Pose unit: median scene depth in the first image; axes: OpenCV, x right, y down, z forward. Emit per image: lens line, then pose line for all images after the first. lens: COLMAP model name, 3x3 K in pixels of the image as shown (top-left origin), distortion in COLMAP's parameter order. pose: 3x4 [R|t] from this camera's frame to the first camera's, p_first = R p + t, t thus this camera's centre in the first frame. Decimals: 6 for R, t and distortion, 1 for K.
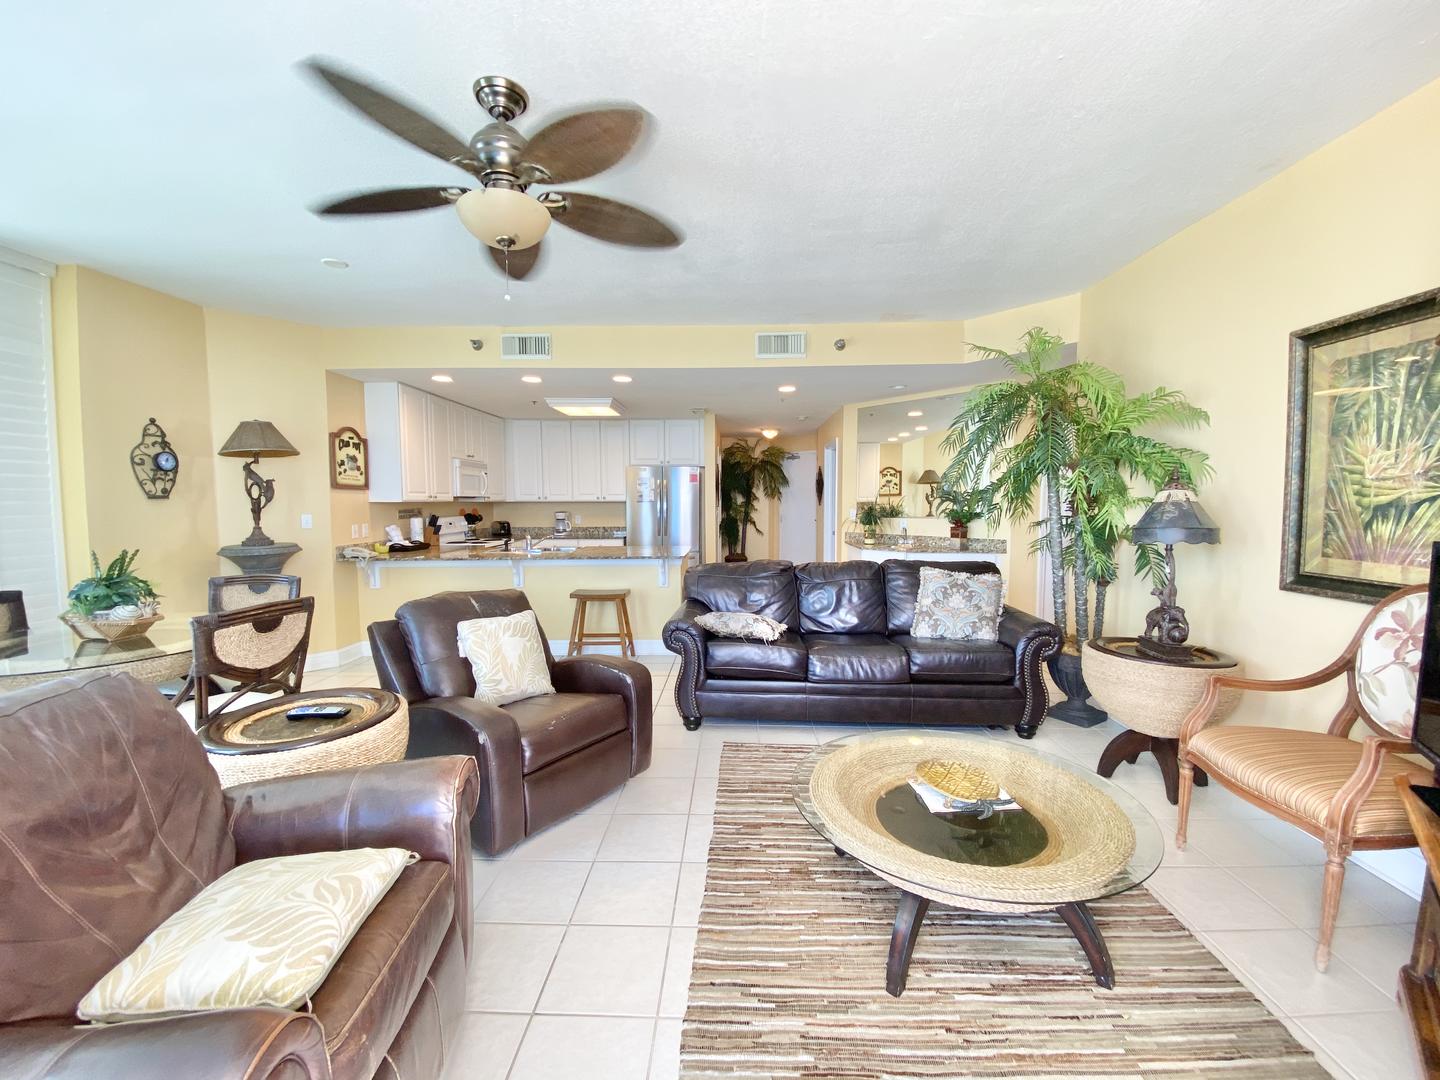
lens RADIAL K [[580.9, 0, 717.6], [0, 580.9, 545.3], [0, 0, 1]] dist [0.029919, -0.025989]
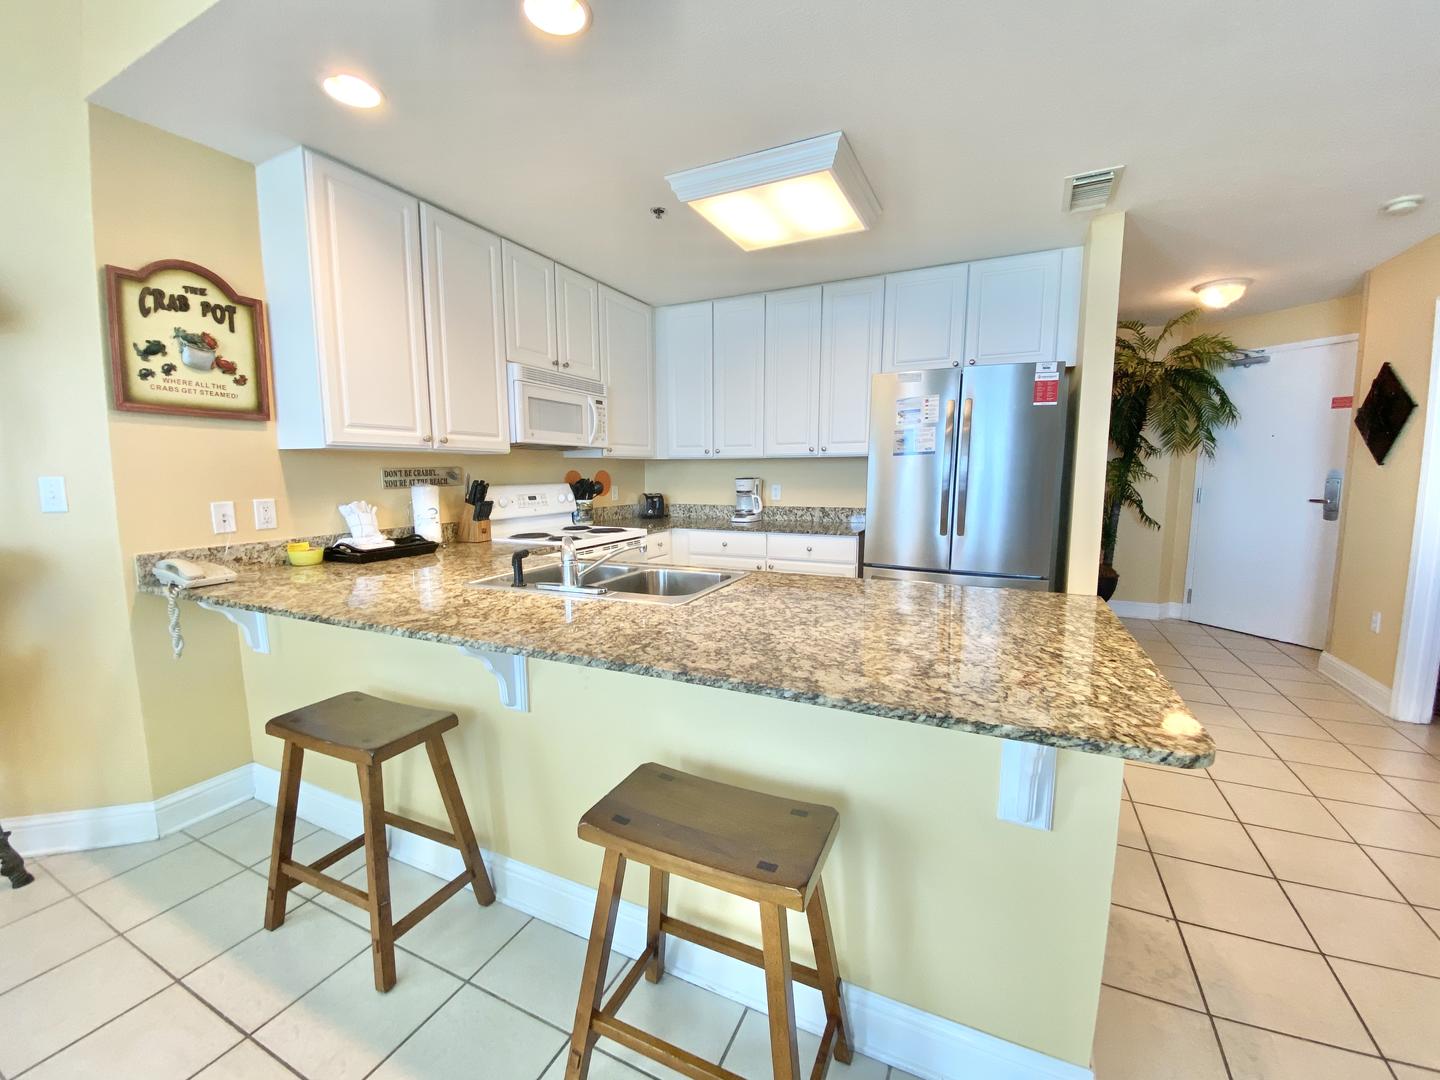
lens RADIAL K [[580.9, 0, 717.6], [0, 580.9, 545.3], [0, 0, 1]] dist [0.029919, -0.025989]
pose [[0.918409, 0.049906, -0.392472, -0.108127], [-0.029595, 0.997899, 0.057636, -0.035448], [0.394524, -0.041318, 0.917956, 0.690238]]
